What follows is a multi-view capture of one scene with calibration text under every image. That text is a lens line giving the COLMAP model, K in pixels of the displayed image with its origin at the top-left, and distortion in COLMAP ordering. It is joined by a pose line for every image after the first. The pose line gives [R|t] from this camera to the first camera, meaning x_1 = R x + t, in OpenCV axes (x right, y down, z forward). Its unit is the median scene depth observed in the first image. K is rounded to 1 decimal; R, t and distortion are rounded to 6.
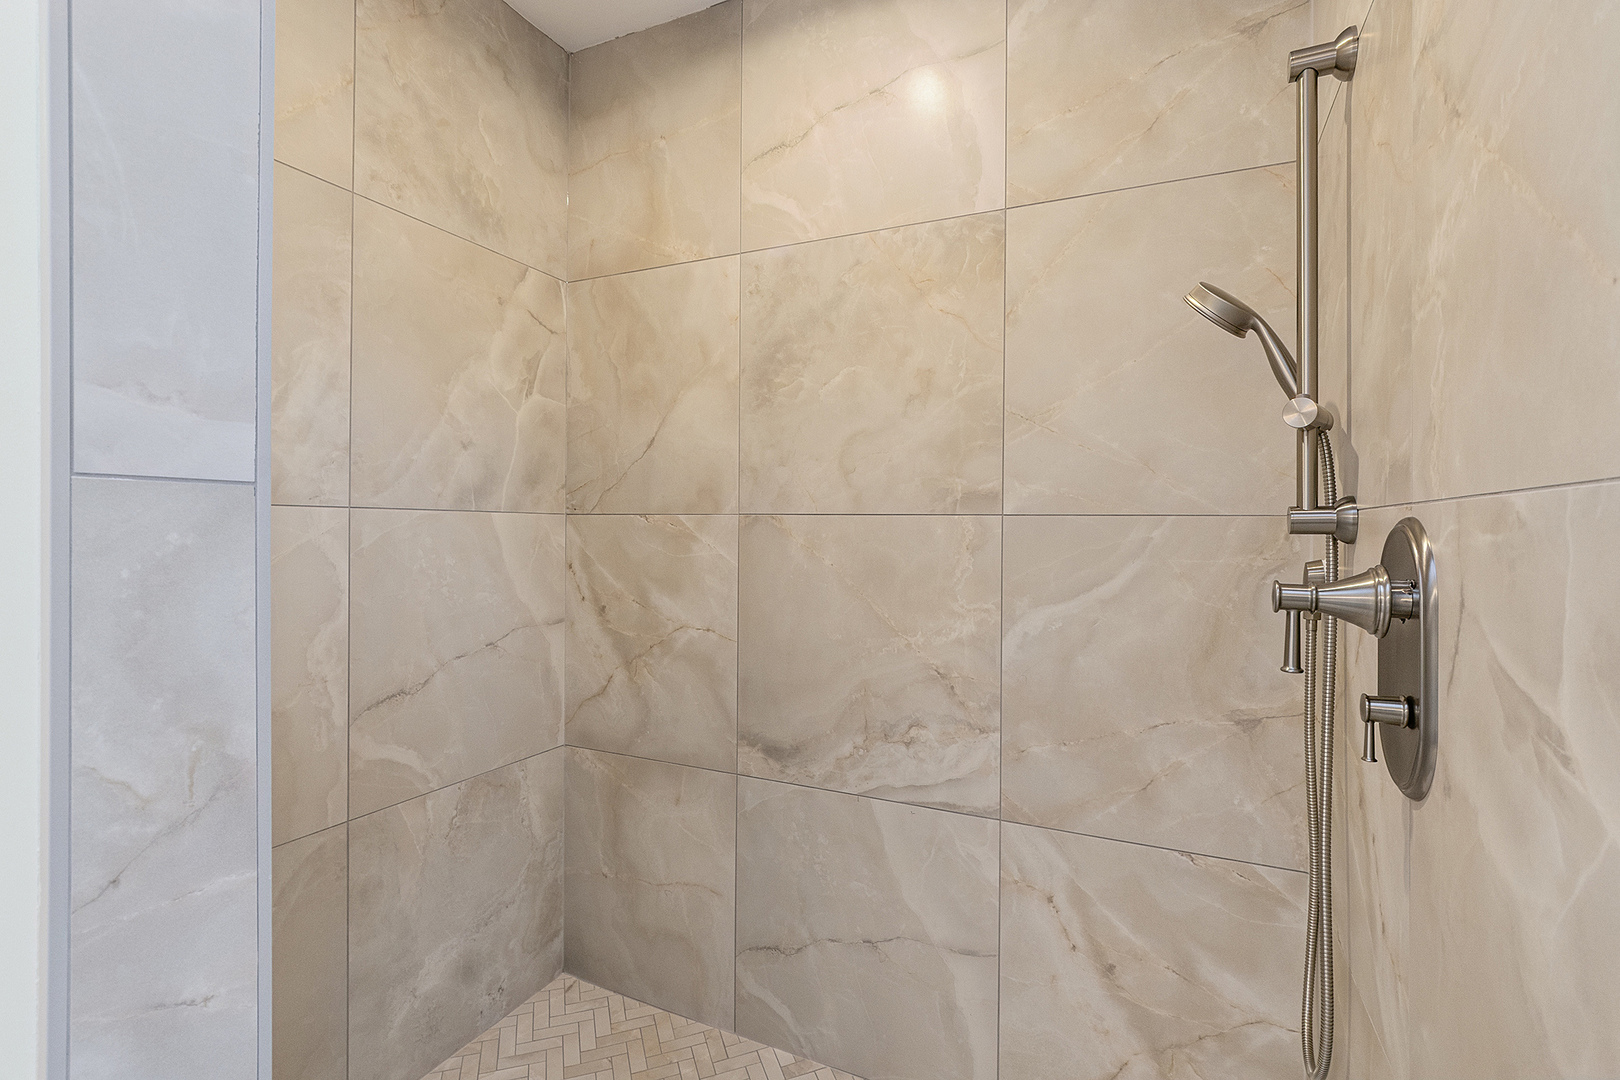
lens RADIAL K [[759.4, 0, 807.3], [0, 759.4, 550.6], [0, 0, 1]] dist [-0.006539, 0.005587]
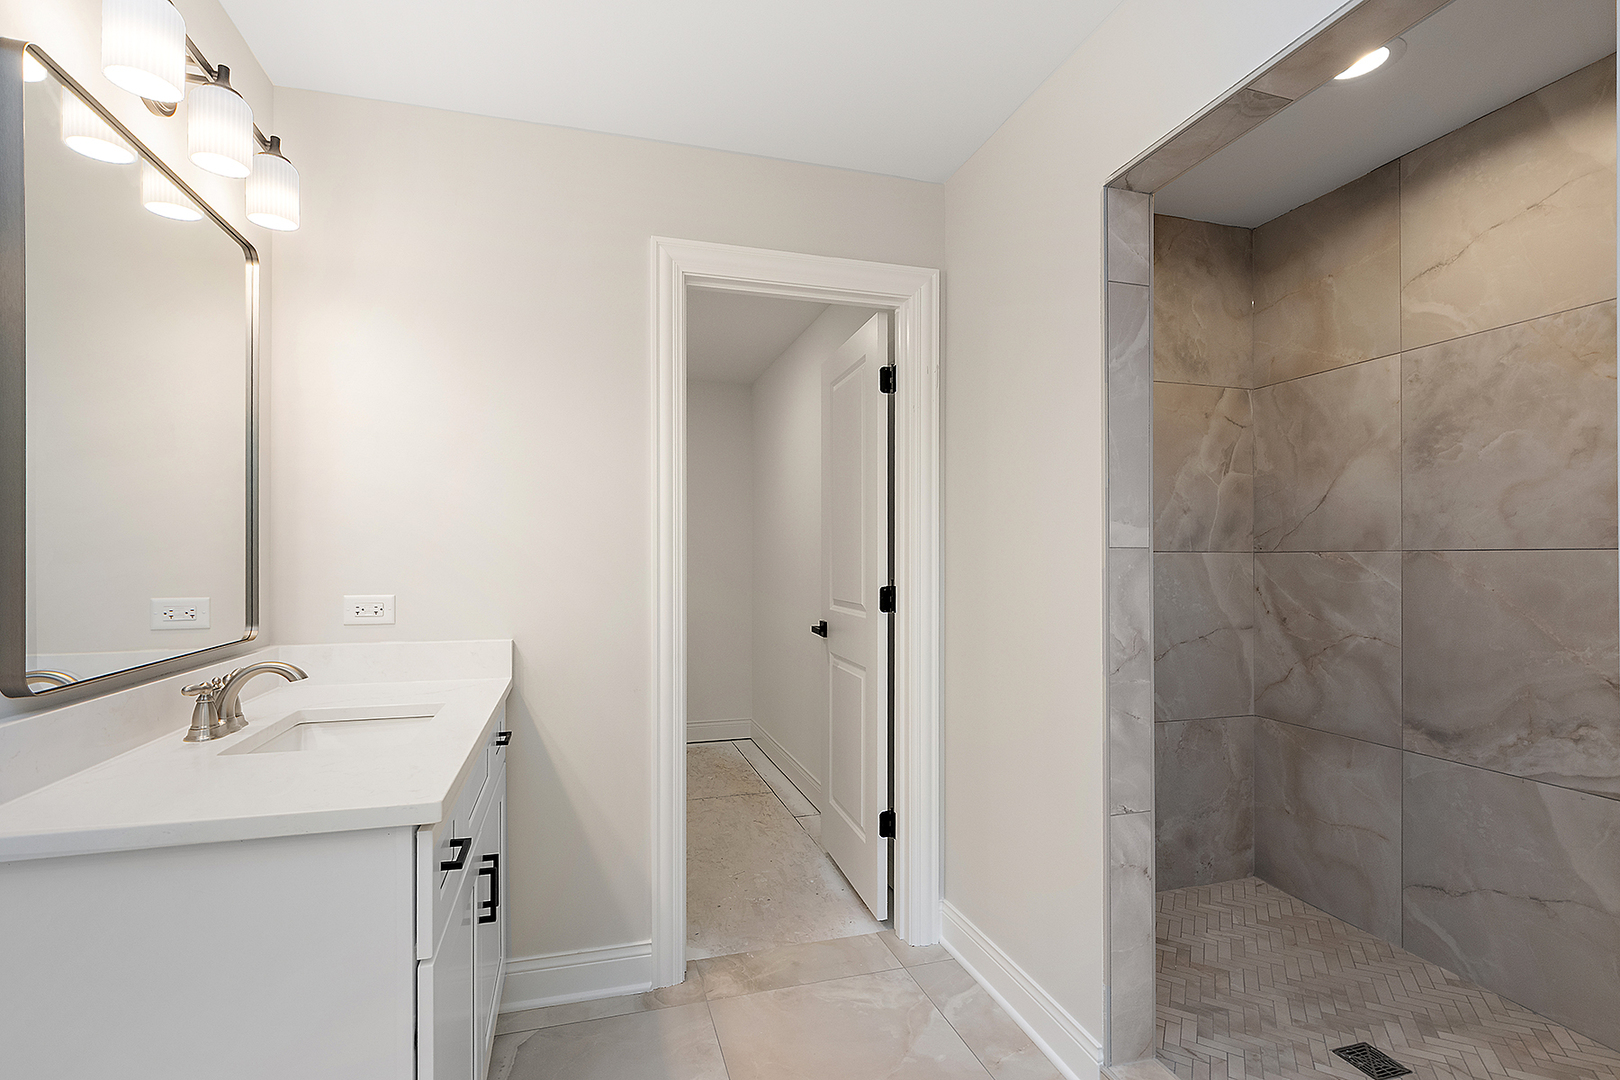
lens RADIAL K [[759.4, 0, 807.3], [0, 759.4, 550.6], [0, 0, 1]] dist [-0.006539, 0.005587]
pose [[0.680361, -0.018226, -0.732650, 0.170979], [-0.014816, 0.999144, -0.038614, 0.017585], [0.732727, 0.037127, 0.679509, -0.643736]]
